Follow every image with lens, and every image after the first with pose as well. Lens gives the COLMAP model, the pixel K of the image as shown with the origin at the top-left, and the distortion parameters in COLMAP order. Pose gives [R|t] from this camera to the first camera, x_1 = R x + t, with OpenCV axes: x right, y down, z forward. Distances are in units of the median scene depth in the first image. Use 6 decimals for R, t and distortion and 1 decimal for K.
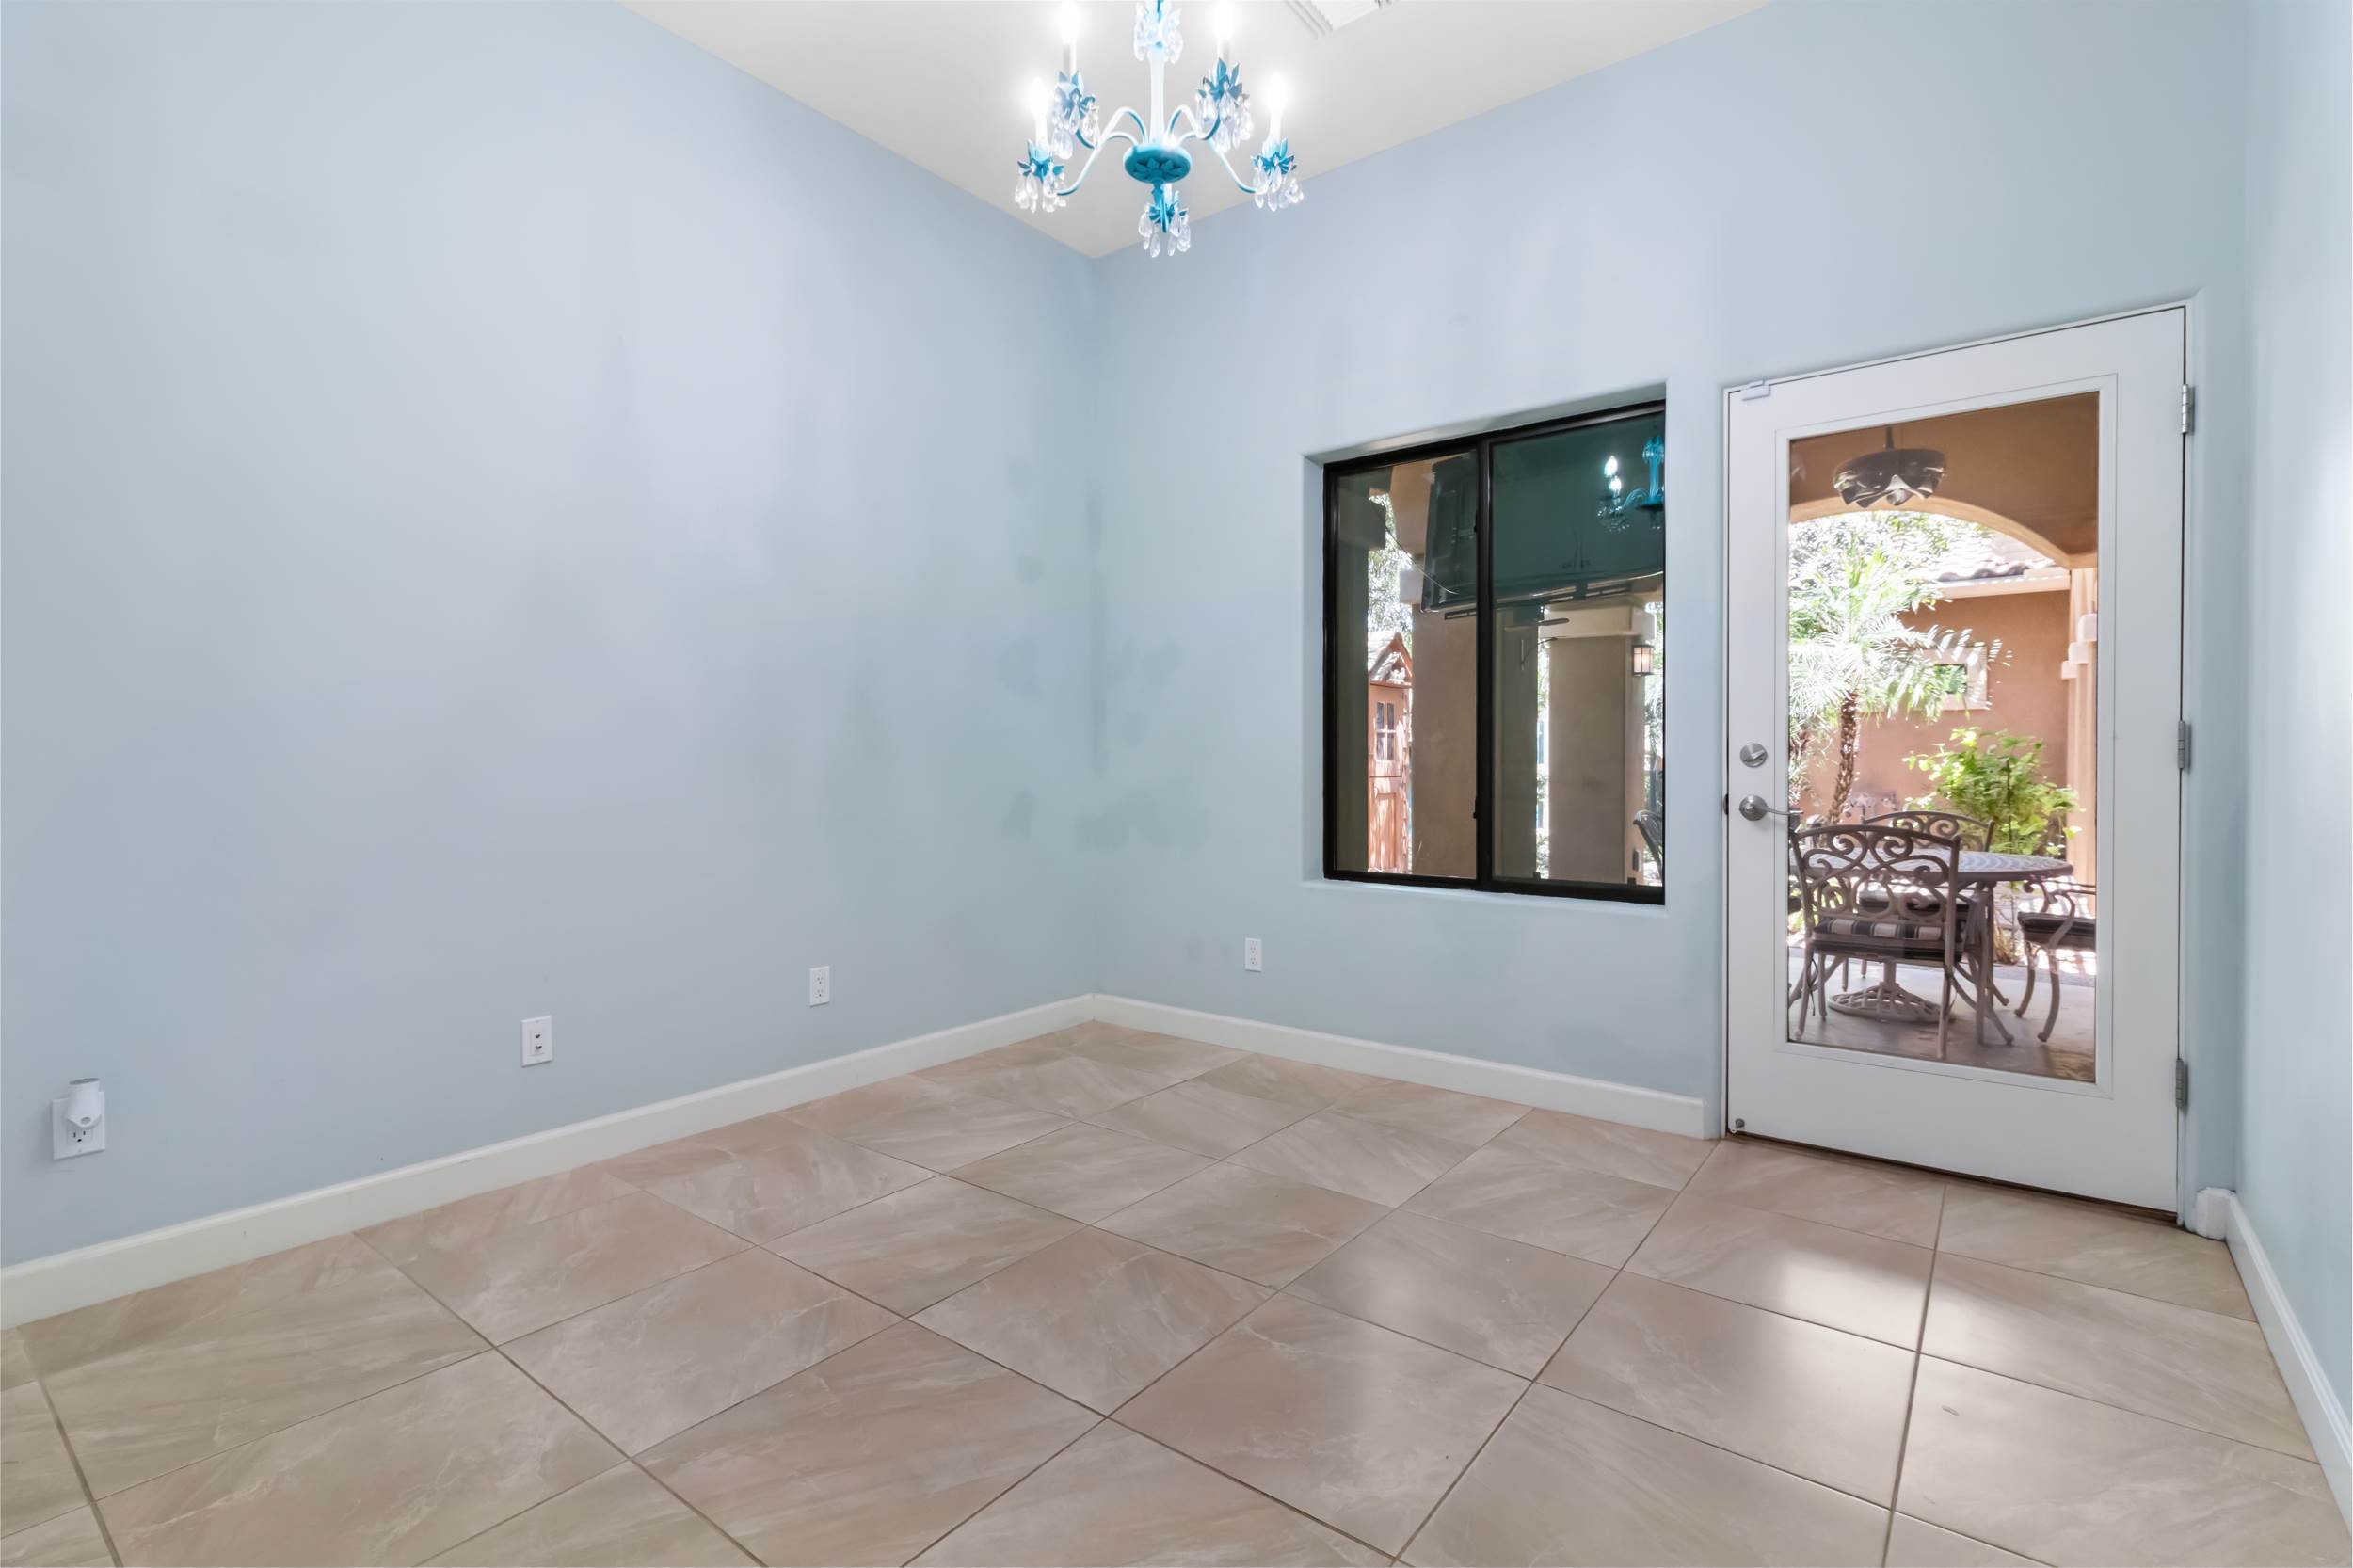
lens RADIAL K [[1087.9, 0, 1186.1], [0, 1087.9, 771.2], [0, 0, 1]] dist [0.002634, -0.000478]
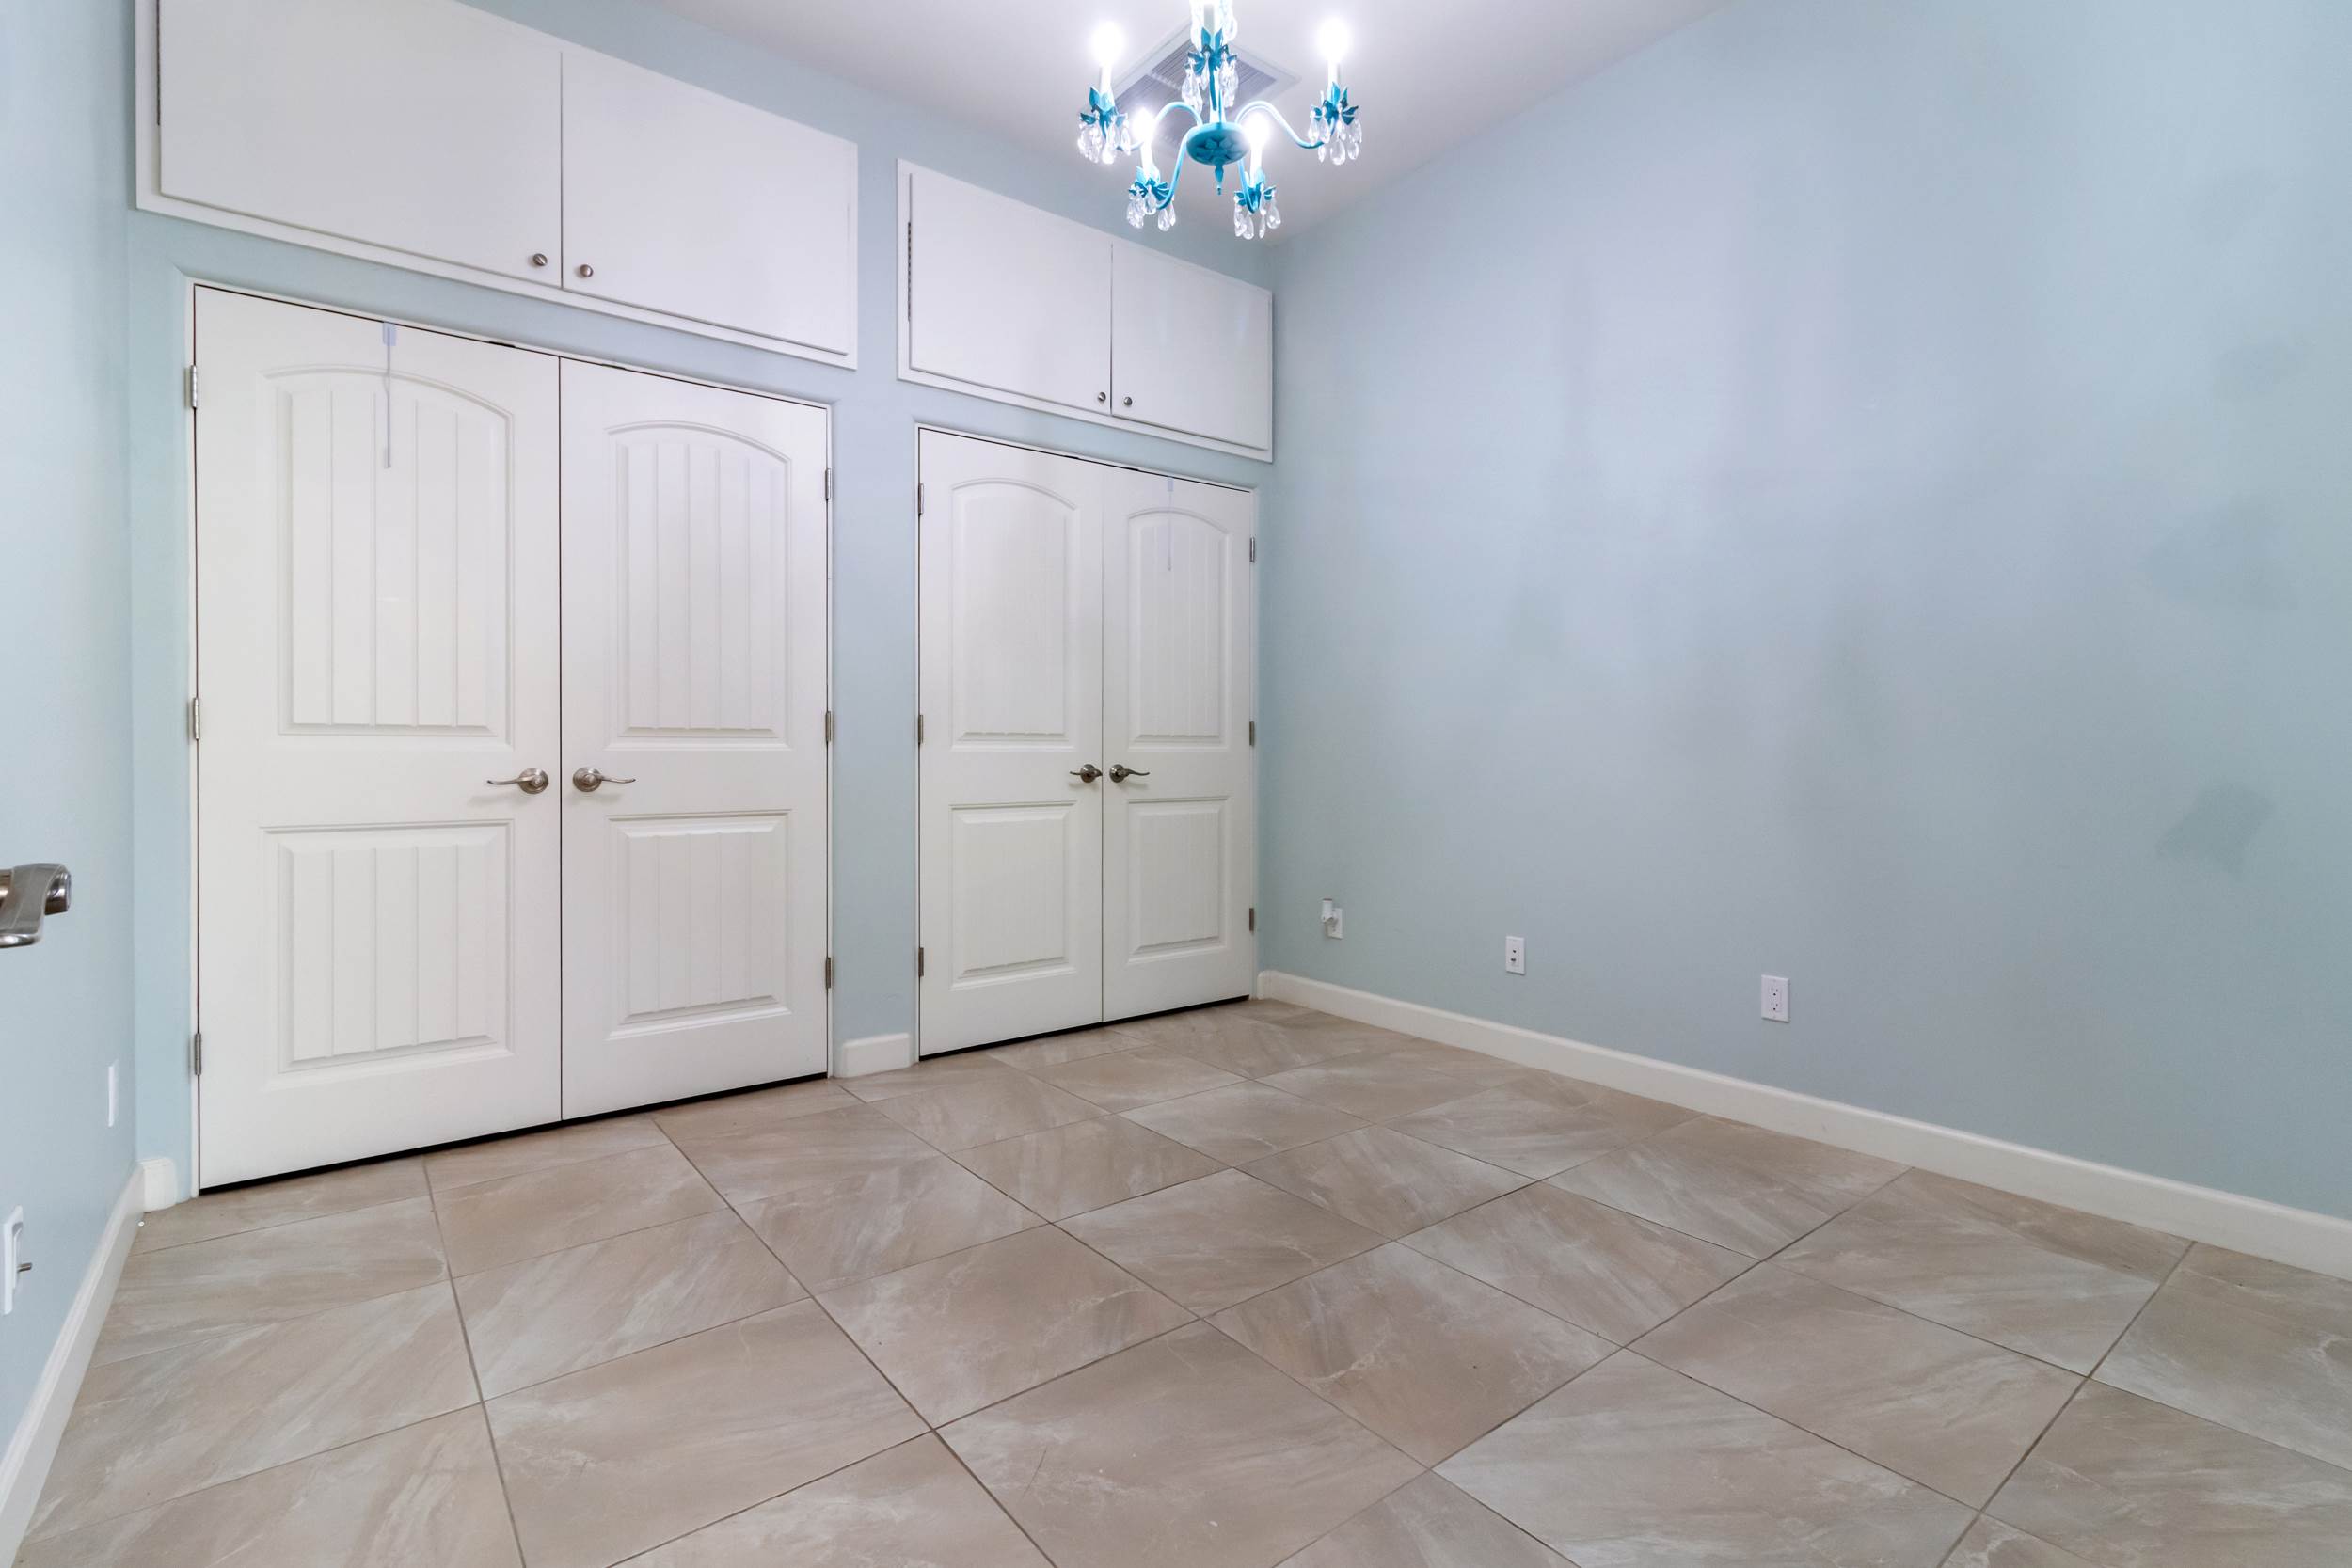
lens RADIAL K [[1087.3, 0, 1186.5], [0, 1087.3, 775.5], [0, 0, 1]] dist [0.002634, -0.000478]
pose [[-0.243815, 0.022866, -0.969552, 0.752782], [-0.010992, 0.999593, 0.026339, 0.006850], [0.969759, 0.017079, -0.243465, 0.954922]]
